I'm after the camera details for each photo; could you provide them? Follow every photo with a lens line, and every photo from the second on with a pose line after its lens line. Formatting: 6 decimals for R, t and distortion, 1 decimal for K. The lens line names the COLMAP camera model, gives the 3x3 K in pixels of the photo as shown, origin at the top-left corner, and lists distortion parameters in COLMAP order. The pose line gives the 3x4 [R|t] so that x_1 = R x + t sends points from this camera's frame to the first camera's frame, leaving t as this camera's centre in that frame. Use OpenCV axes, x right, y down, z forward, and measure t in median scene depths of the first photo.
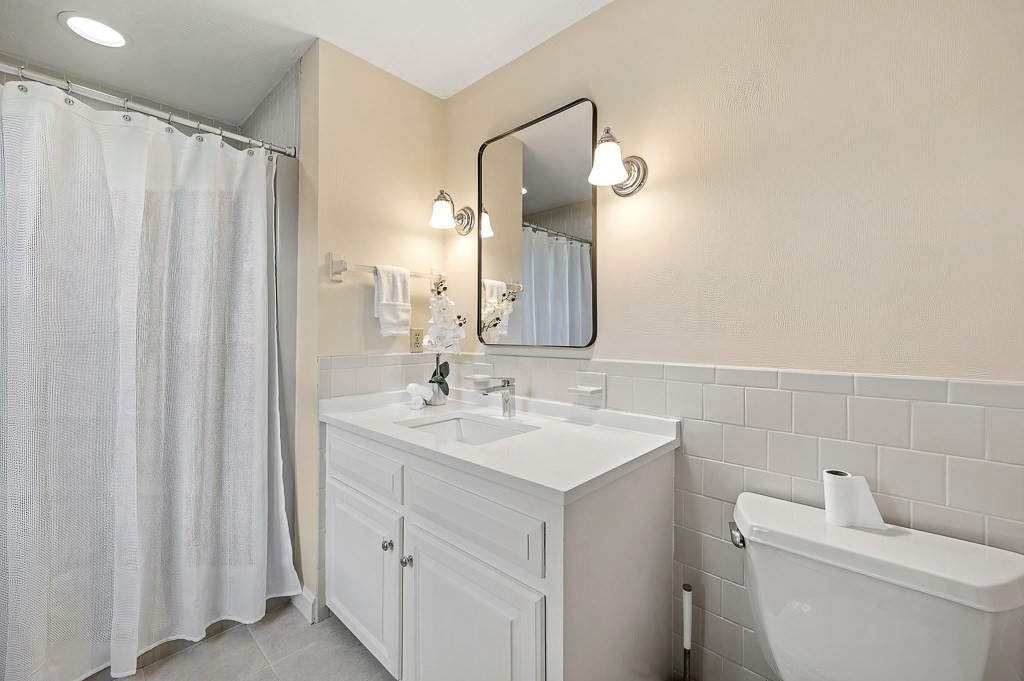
lens RADIAL K [[414.4, 0, 510.7], [0, 414.4, 331.4], [0, 0, 1]] dist [0.000195, -0.000087]
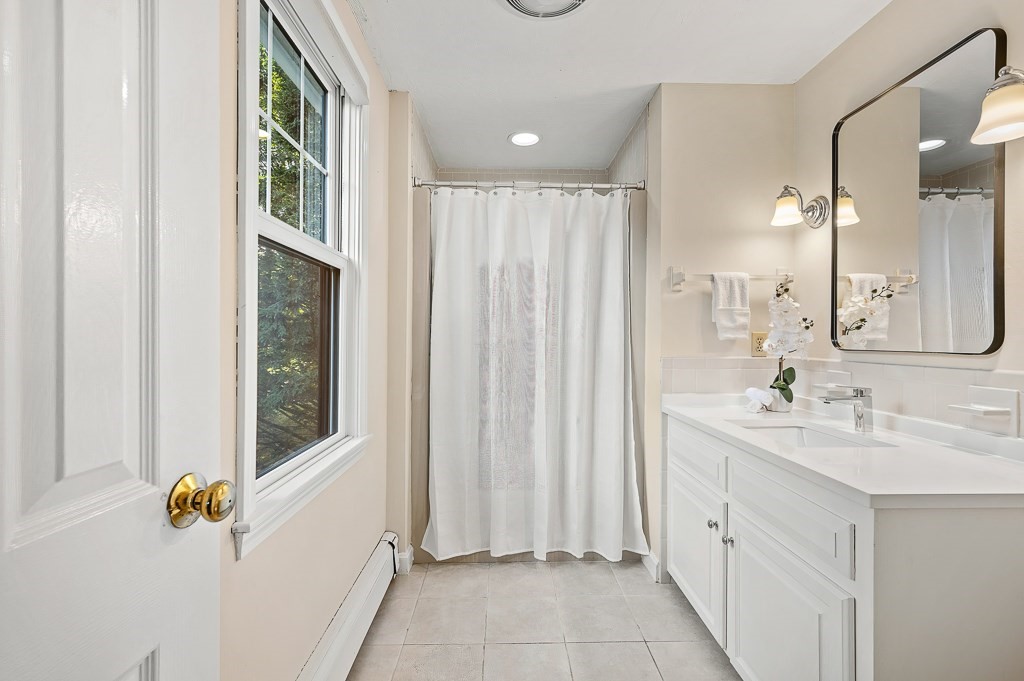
lens RADIAL K [[460.7, 0, 513.9], [0, 460.7, 335.6], [0, 0, 1]] dist [0.000137, -0.000014]
pose [[0.700471, -0.003883, -0.713671, 0.165382], [0.001747, 0.999992, -0.003726, 0.004343], [0.713679, 0.001363, 0.700472, -0.198945]]
